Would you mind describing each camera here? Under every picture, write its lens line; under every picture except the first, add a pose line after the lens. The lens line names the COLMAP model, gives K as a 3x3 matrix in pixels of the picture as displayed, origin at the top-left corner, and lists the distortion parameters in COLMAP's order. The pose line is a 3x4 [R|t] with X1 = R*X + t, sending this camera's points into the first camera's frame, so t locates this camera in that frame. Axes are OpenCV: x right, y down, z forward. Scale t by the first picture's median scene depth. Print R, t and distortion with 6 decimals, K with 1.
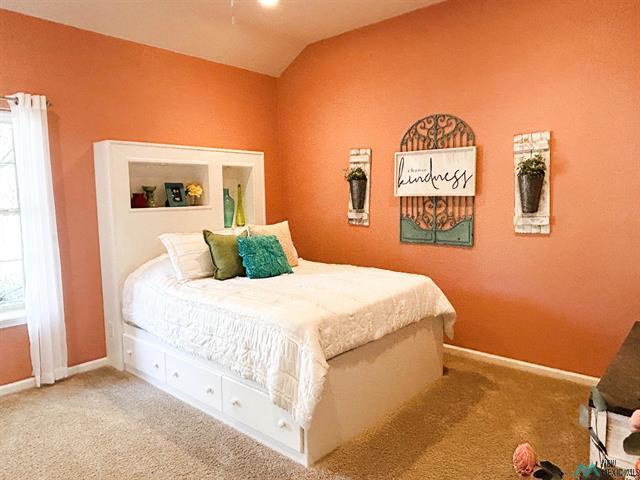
lens RADIAL K [[445.2, 0, 320.1], [0, 445.2, 240.0], [0, 0, 1]] dist [-0.010607, -0.005142]
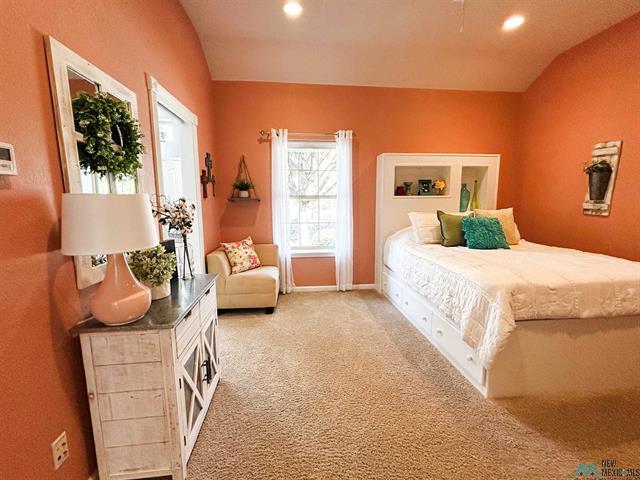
lens RADIAL K [[281.6, 0, 318.9], [0, 281.6, 238.8], [0, 0, 1]] dist [-0.000638, 0.001402]
pose [[0.738172, 0.107758, -0.665951, 0.072816], [-0.071499, 0.994097, 0.081603, 0.021578], [0.670813, -0.012623, 0.741519, 0.066276]]
